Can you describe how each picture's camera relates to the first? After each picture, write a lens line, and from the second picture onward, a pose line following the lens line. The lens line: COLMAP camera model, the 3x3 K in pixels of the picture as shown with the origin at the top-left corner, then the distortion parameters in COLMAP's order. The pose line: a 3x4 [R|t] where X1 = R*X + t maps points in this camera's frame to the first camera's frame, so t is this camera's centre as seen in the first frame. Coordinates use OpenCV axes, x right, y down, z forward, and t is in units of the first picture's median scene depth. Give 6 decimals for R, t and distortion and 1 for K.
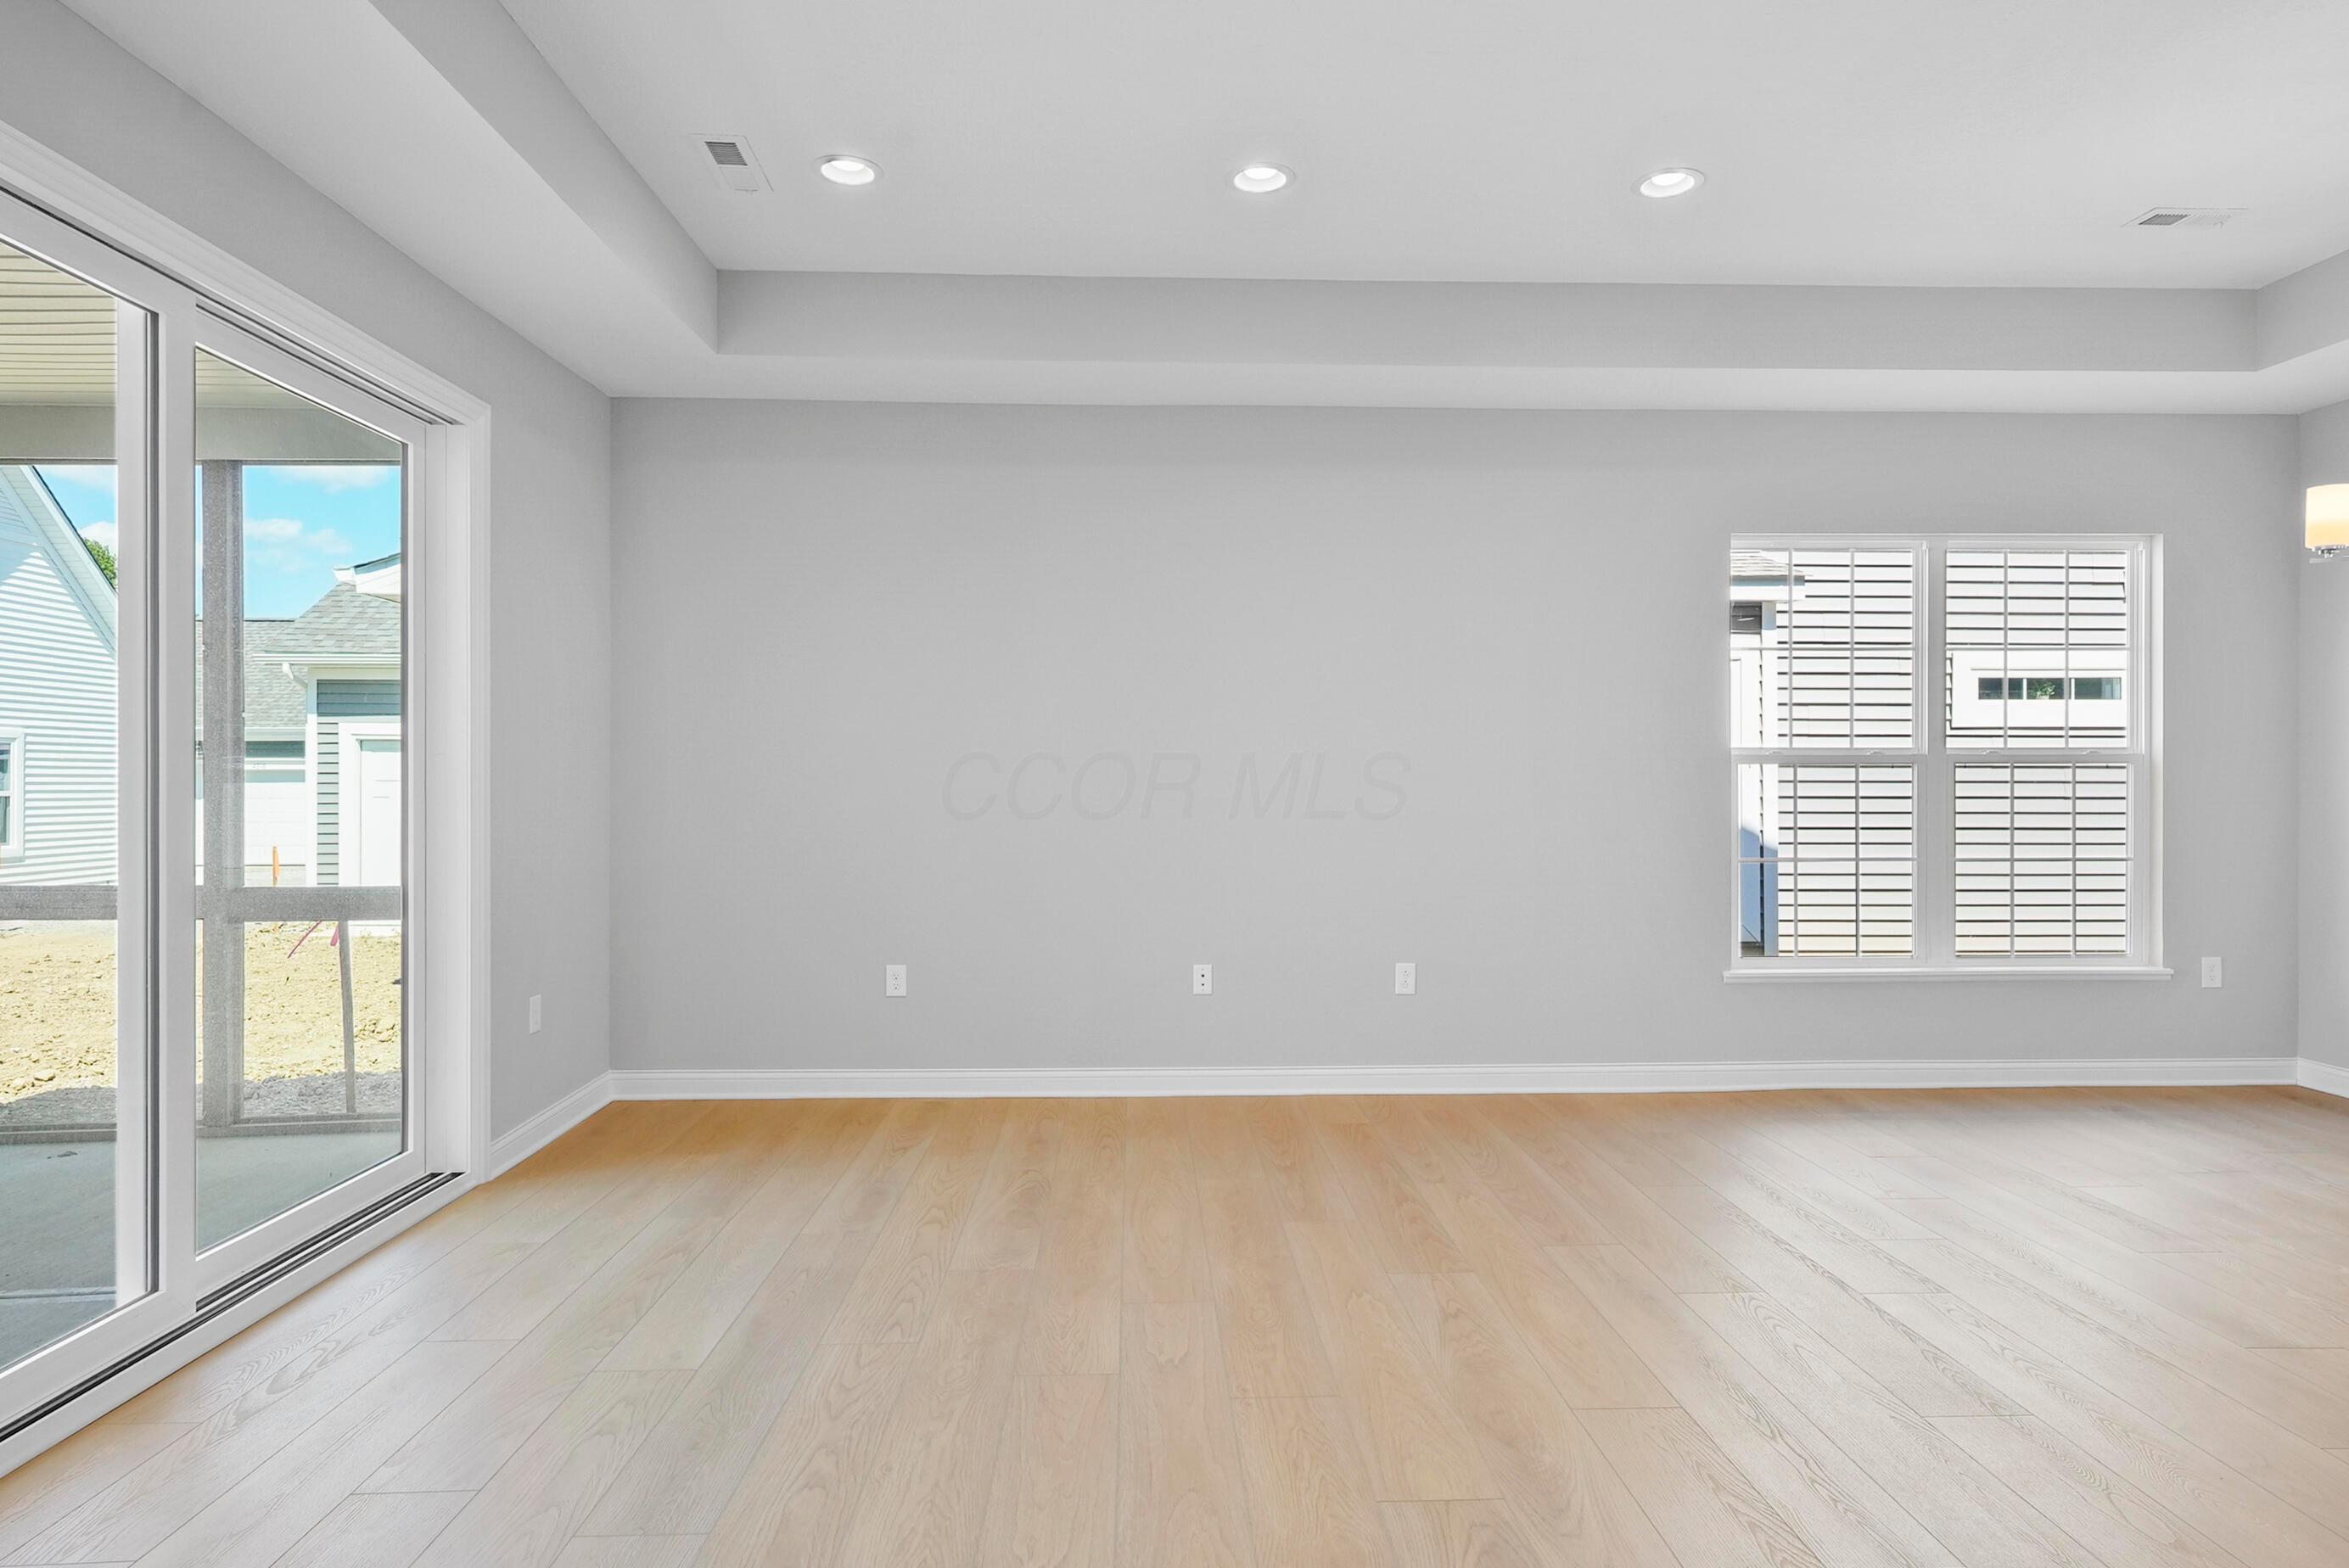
lens RADIAL K [[1333.9, 0, 1174.5], [0, 1333.9, 784.0], [0, 0, 1]] dist [0.010790, -0.000192]
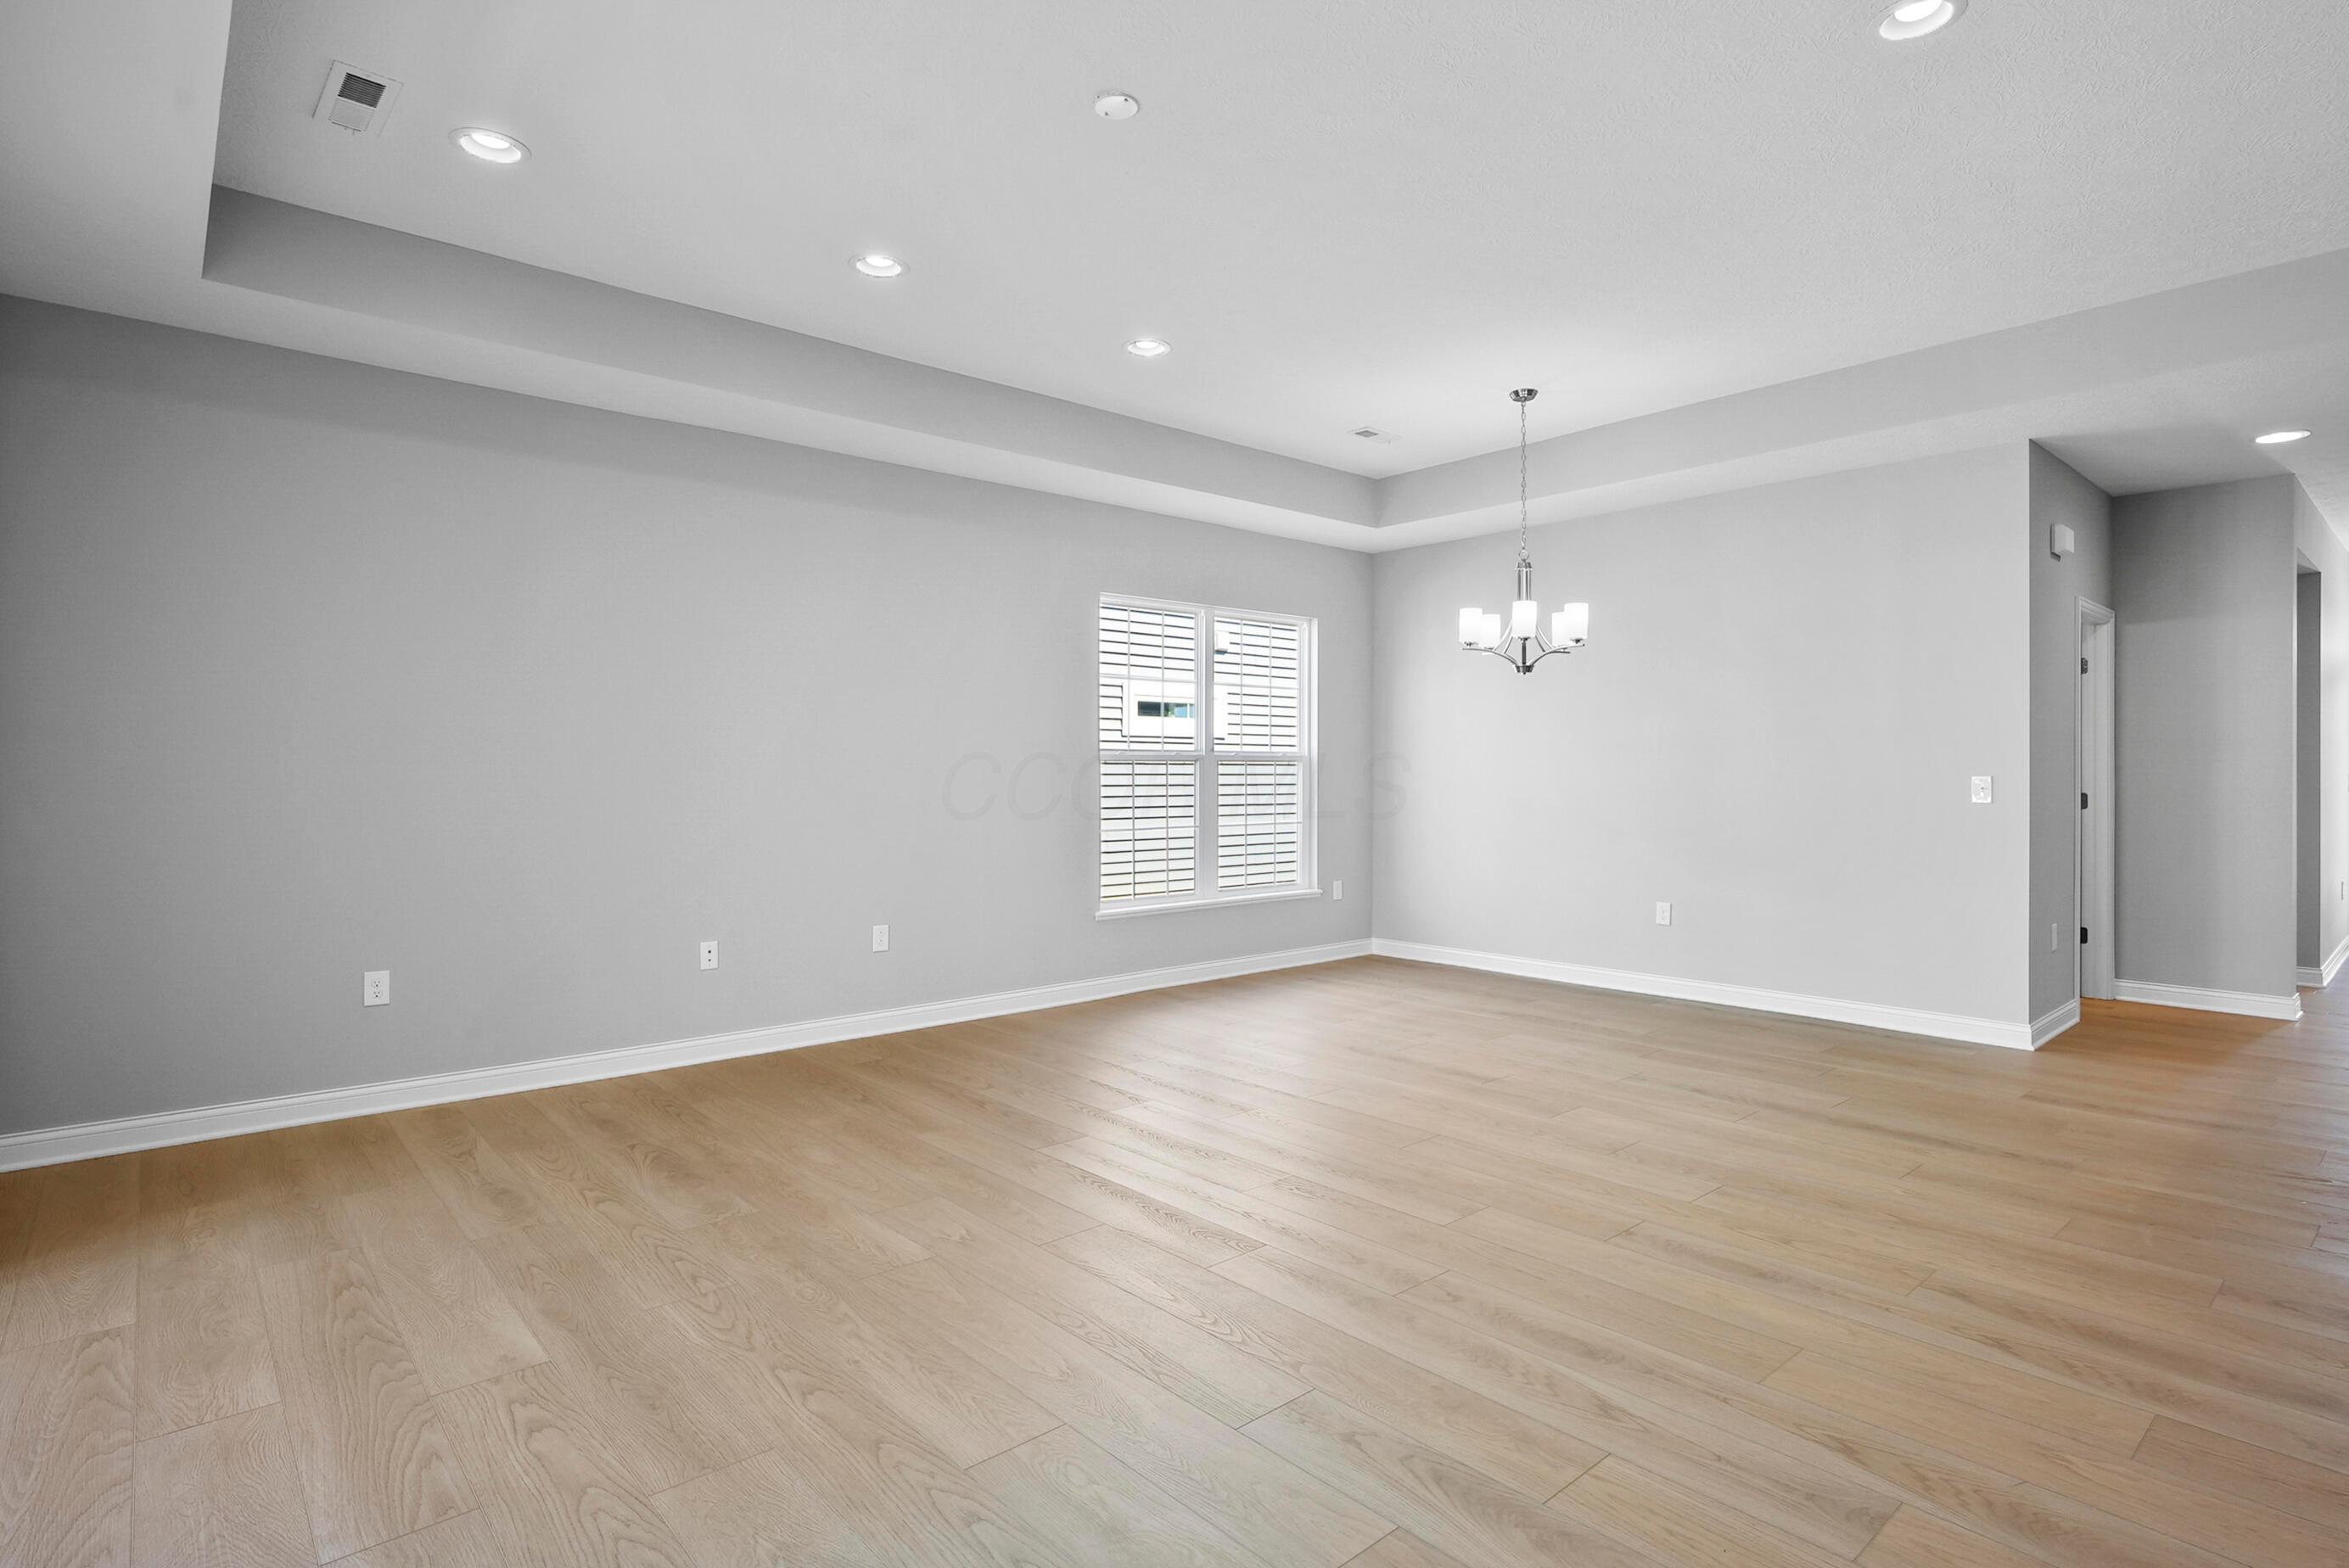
lens RADIAL K [[1184.6, 0, 1174.5], [0, 1184.6, 784.0], [0, 0, 1]] dist [-0.002472, -0.001243]
pose [[0.773709, -0.005712, 0.633516, -0.294133], [0.002628, 0.999980, 0.005806, 0.002477], [-0.633536, -0.002827, 0.773708, 0.014600]]
